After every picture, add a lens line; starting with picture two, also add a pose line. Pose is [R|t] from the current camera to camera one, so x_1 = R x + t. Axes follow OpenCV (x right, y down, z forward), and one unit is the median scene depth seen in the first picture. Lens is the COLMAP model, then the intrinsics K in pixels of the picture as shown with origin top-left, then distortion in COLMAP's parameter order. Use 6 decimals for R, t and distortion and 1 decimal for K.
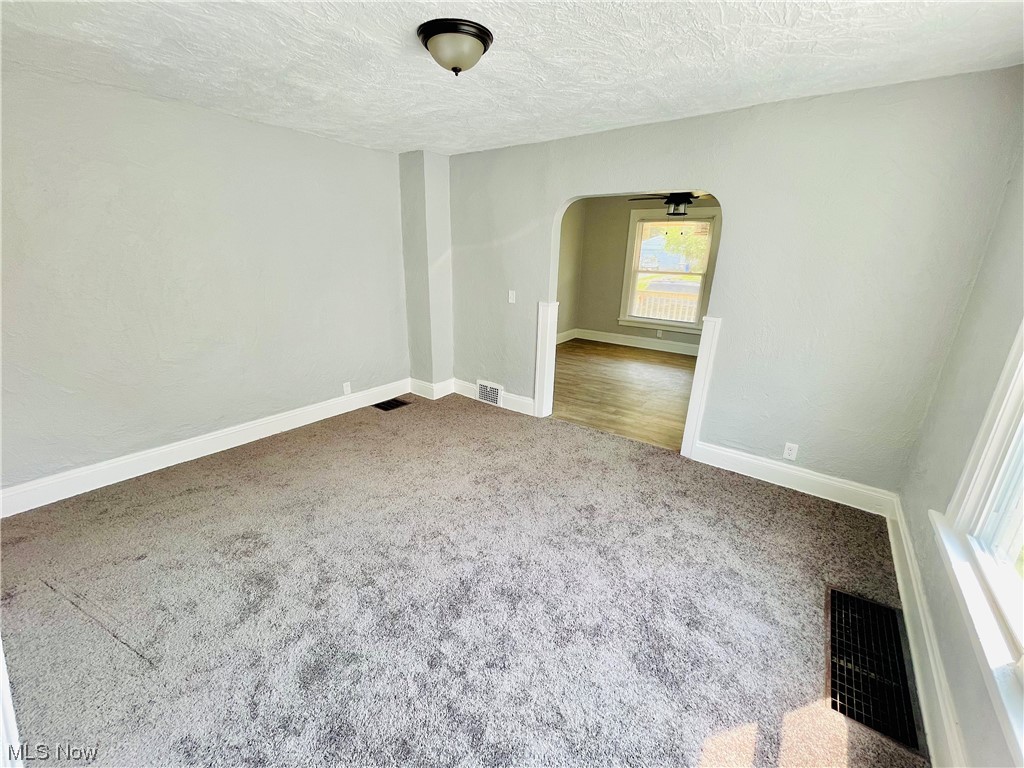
lens RADIAL K [[415.5, 0, 508.7], [0, 415.5, 376.2], [0, 0, 1]] dist [0.002724, -0.002115]
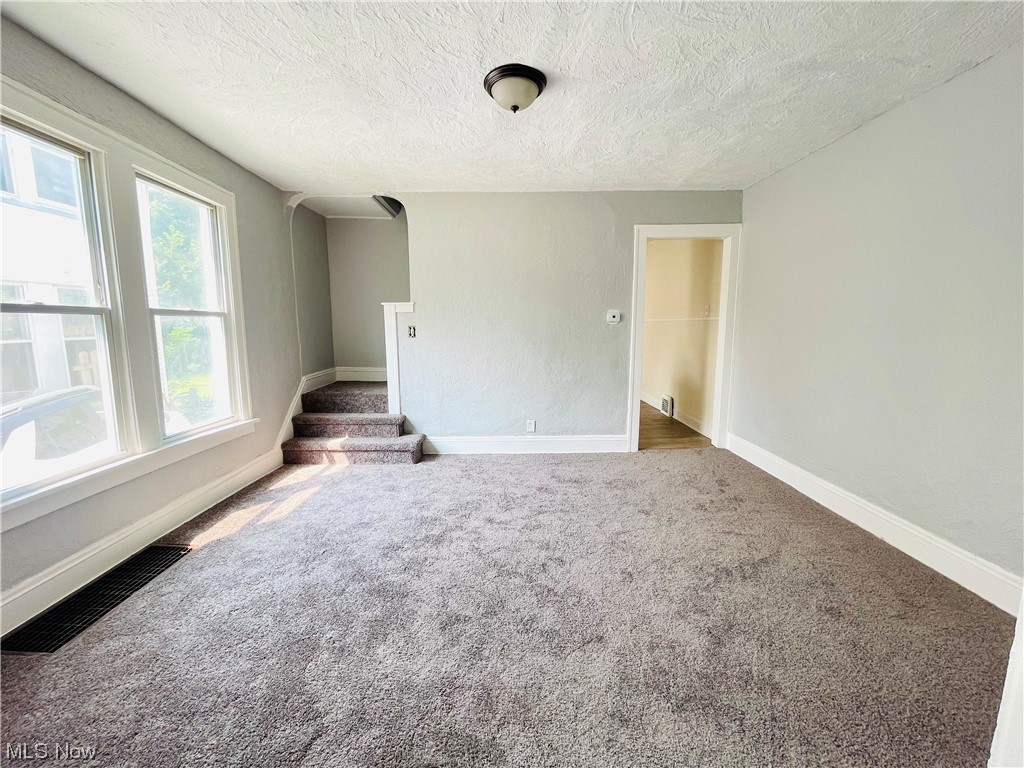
lens RADIAL K [[415.5, 0, 509.4], [0, 415.5, 382.7], [0, 0, 1]] dist [0.002724, -0.002115]
pose [[-0.784879, 0.063673, -0.616369, 0.463481], [-0.202495, 0.913738, 0.352247, -0.305572], [0.585628, 0.401283, -0.704281, 1.495155]]
